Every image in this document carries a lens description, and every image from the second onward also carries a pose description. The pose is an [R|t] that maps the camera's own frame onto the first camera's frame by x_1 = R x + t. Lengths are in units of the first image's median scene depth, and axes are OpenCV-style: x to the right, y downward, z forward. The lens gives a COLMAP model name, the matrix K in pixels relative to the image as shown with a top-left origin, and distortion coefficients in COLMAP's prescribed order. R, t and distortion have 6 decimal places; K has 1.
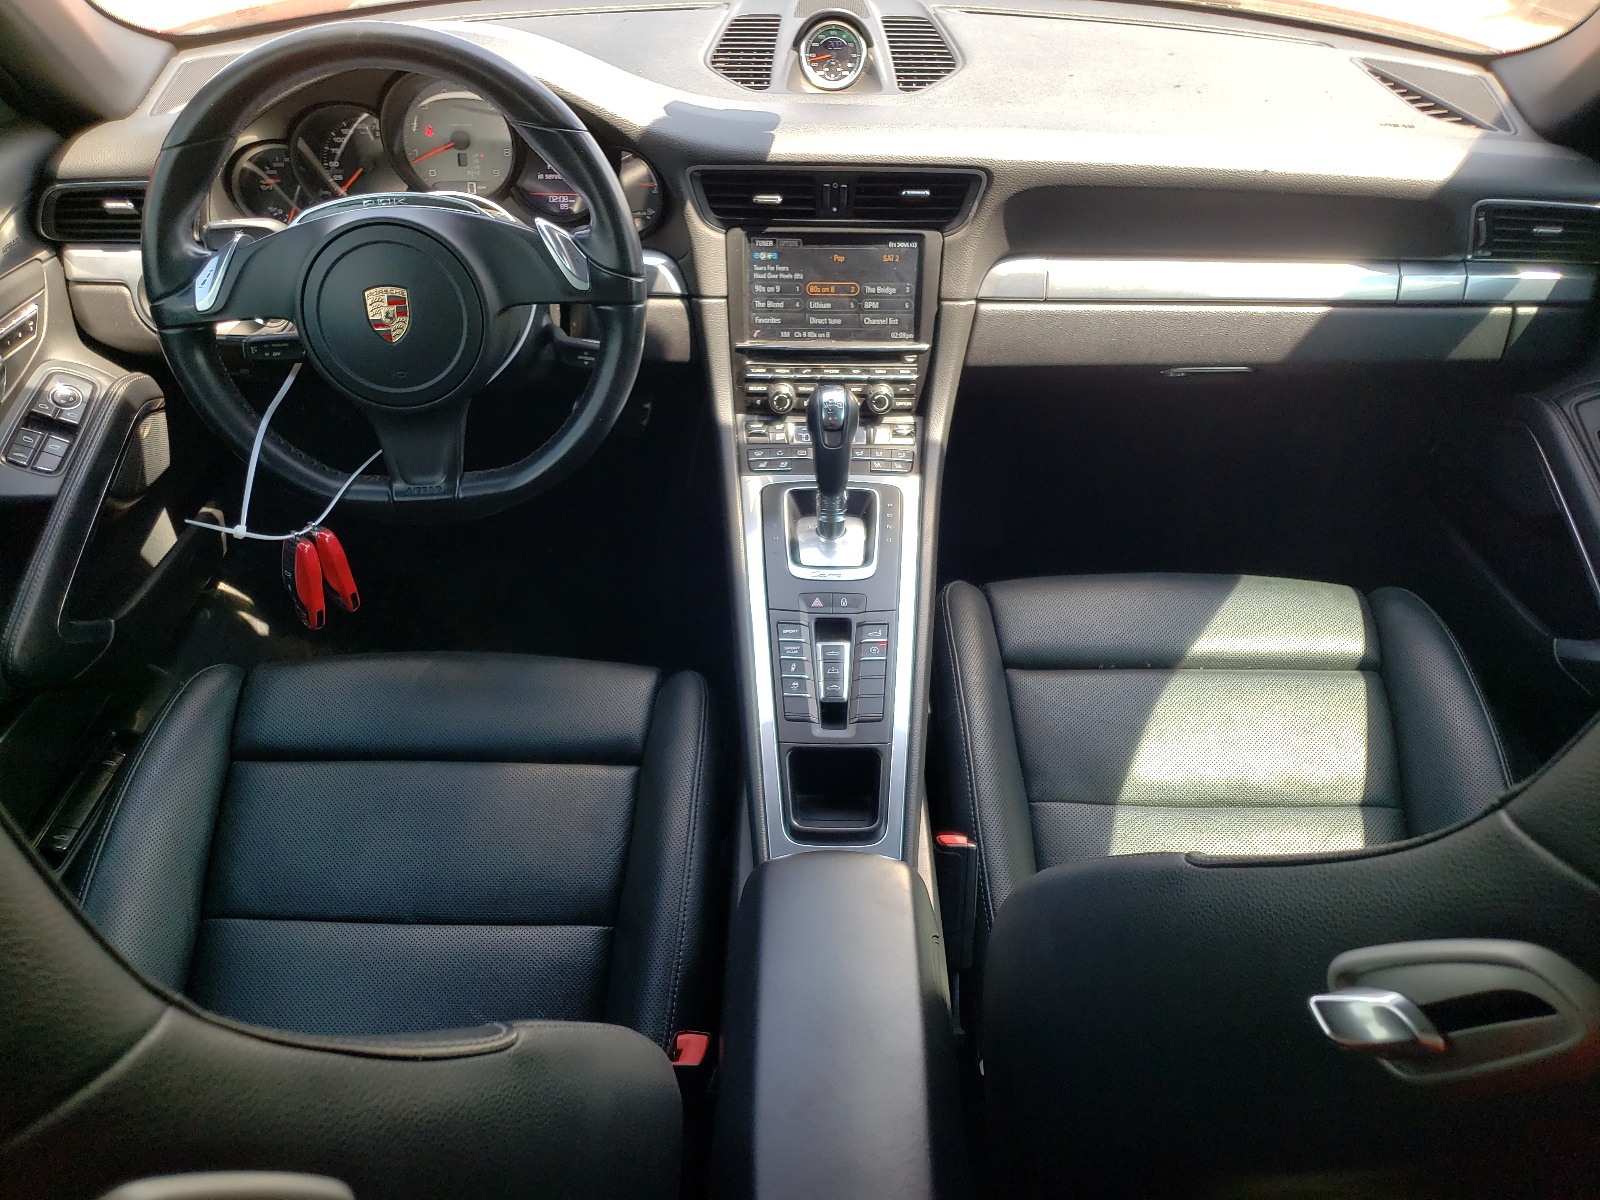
lens RADIAL K [[1202.3, 0, 800.0], [0, 1202.3, 600.0], [0, 0, 1]] dist [-0.001459, -0.000810]
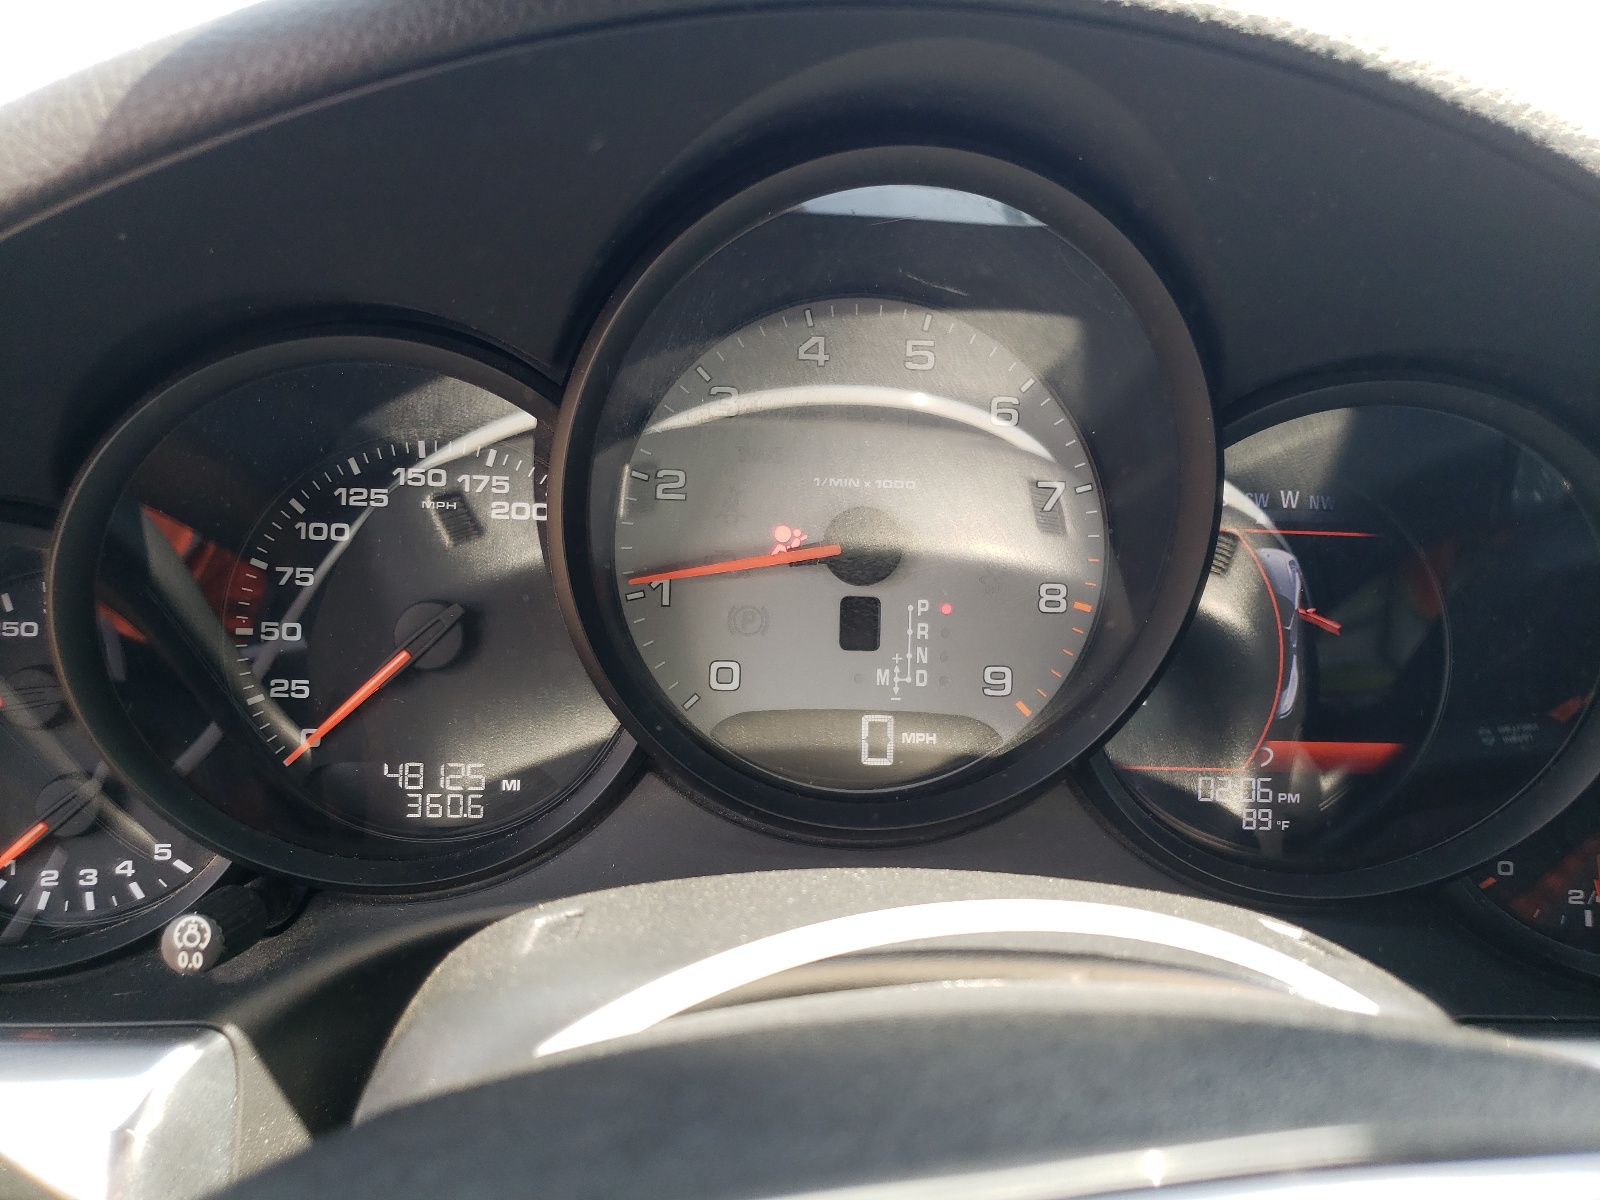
lens RADIAL K [[1202.3, 0, 800.0], [0, 1202.3, 600.0], [0, 0, 1]] dist [-0.001459, -0.000810]
pose [[0.998015, 0.018976, 0.060054, -0.305810], [0.003461, 0.935565, -0.353138, -0.289420], [-0.062885, 0.352645, 0.933642, 0.784641]]
